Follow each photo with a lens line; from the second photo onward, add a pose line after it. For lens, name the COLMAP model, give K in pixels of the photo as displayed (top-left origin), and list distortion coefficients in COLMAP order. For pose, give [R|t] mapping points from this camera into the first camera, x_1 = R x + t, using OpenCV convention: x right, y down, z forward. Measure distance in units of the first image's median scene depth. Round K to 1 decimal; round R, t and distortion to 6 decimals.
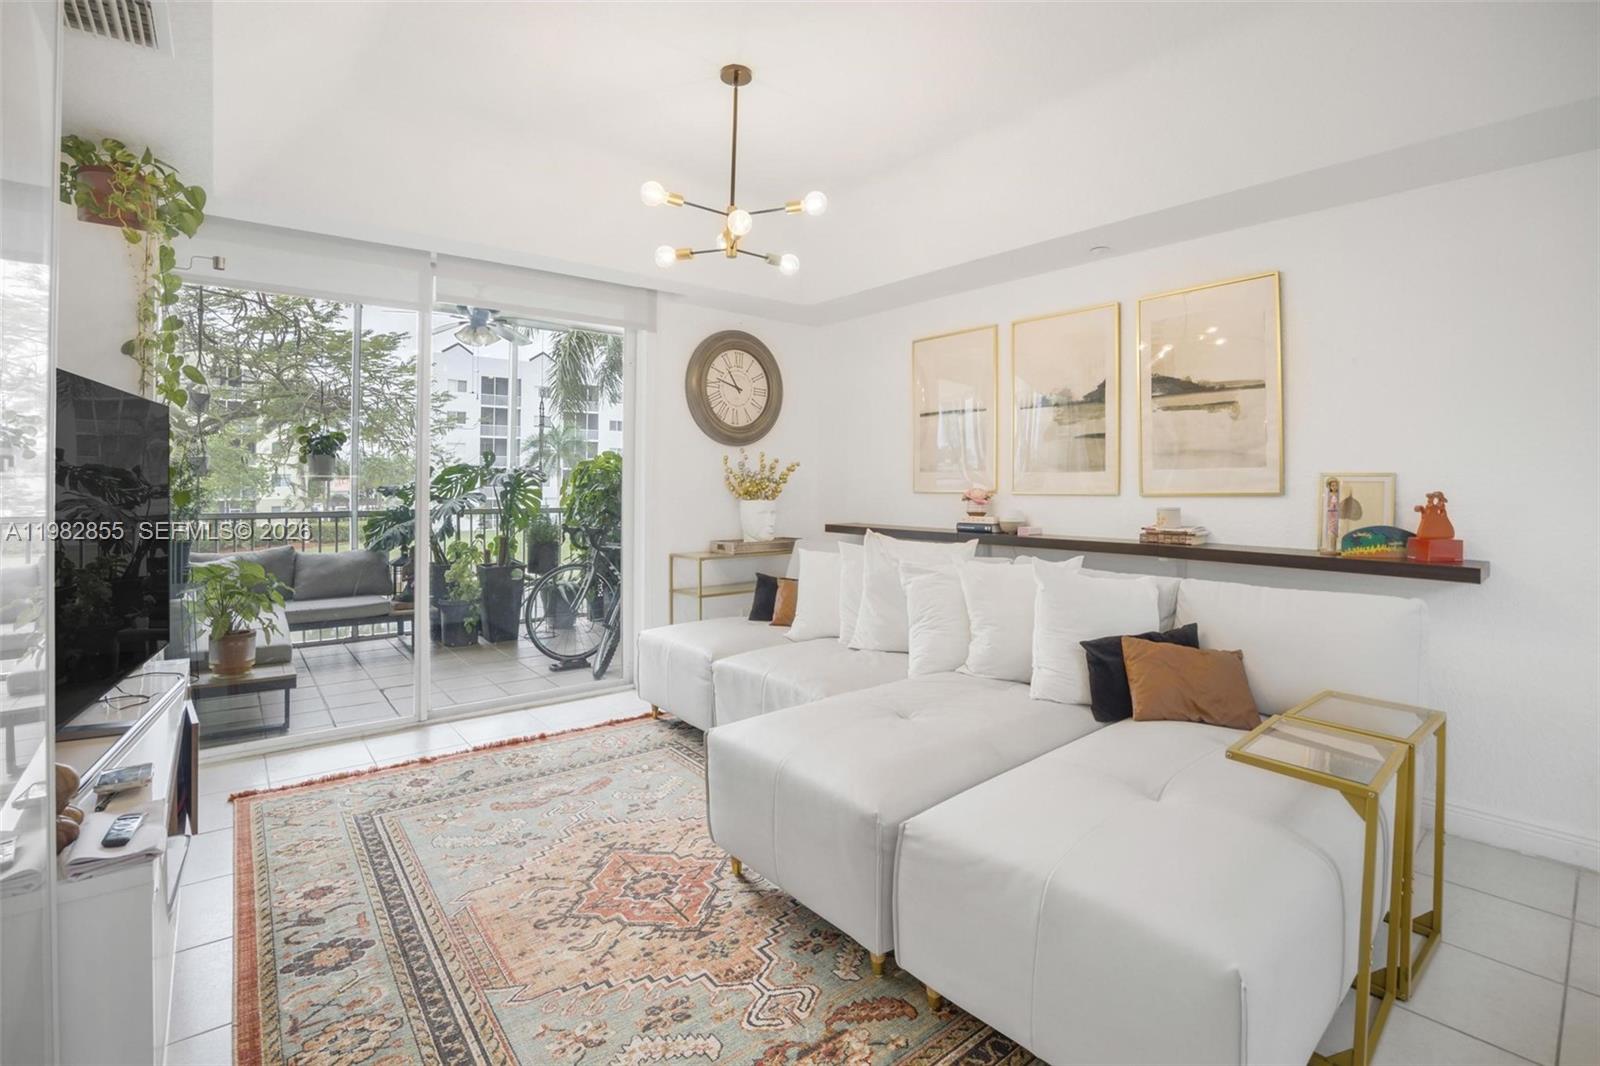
lens RADIAL K [[741.3, 0, 832.3], [0, 741.3, 468.1], [0, 0, 1]] dist [-0.050490, 0.002739]
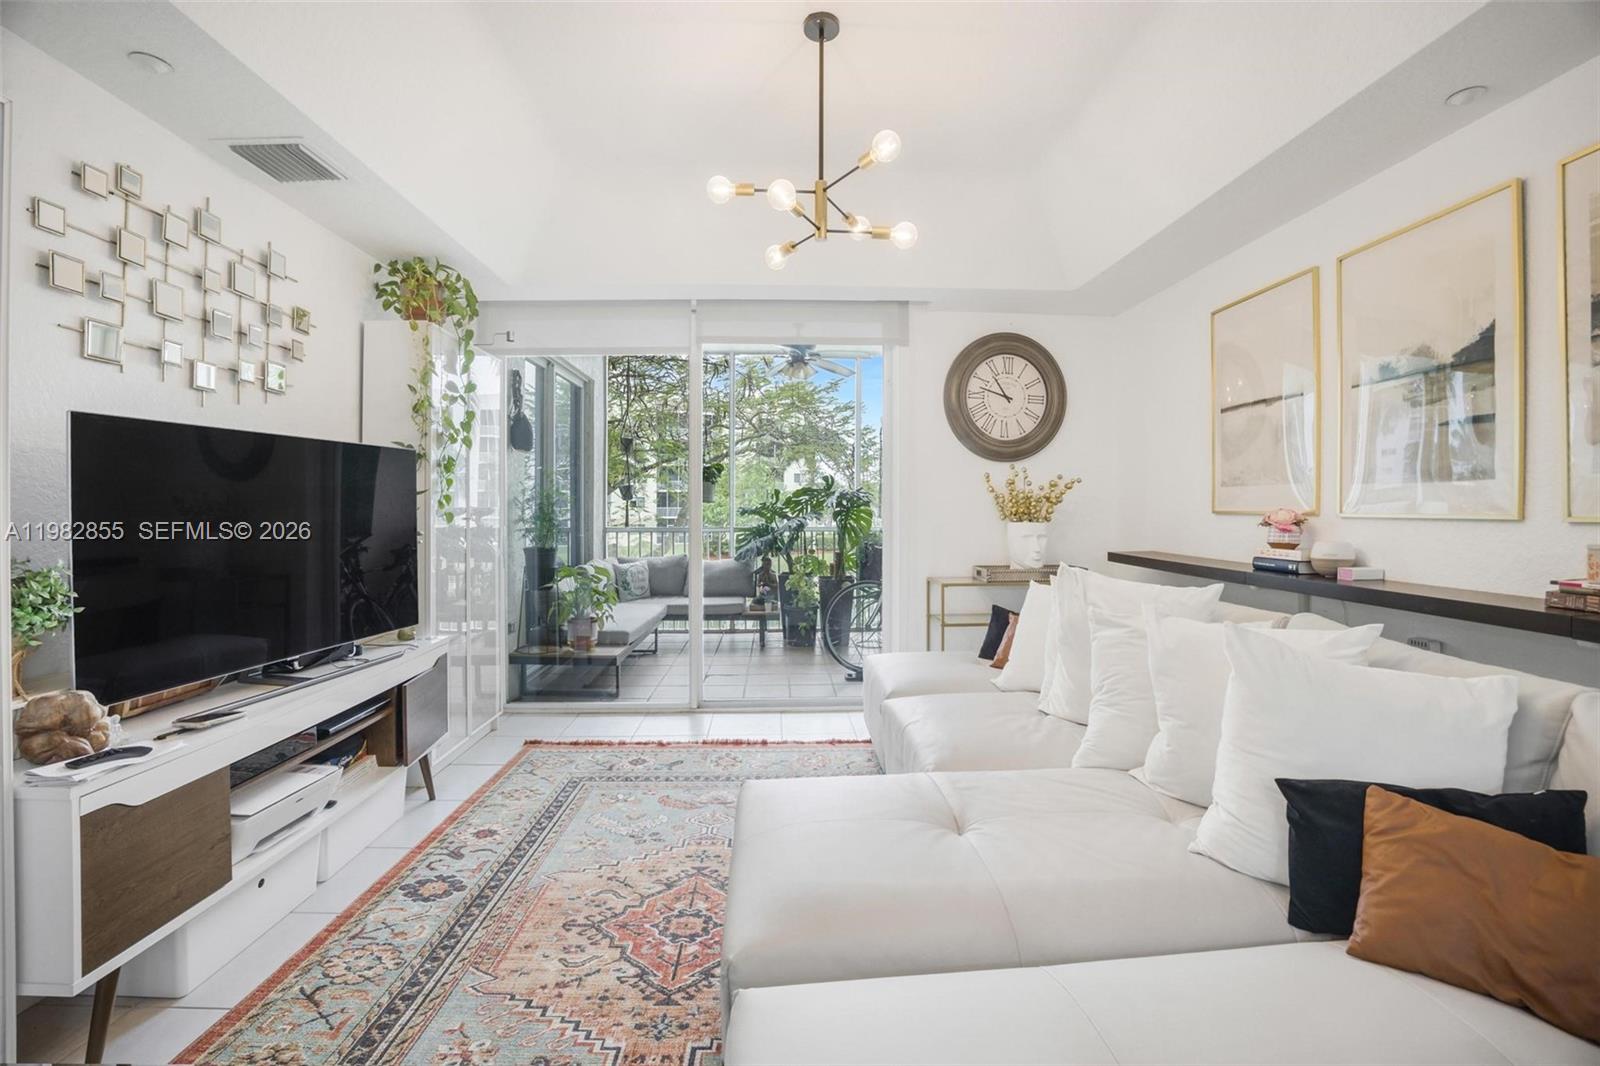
lens RADIAL K [[685.7, 0, 804.9], [0, 685.7, 512.3], [0, 0, 1]] dist [-0.073781, 0.012143]
pose [[0.785217, 0.004000, -0.619208, 0.260099], [0.014796, 0.999572, 0.025219, 0.009776], [0.619044, -0.028964, 0.784822, 0.272859]]
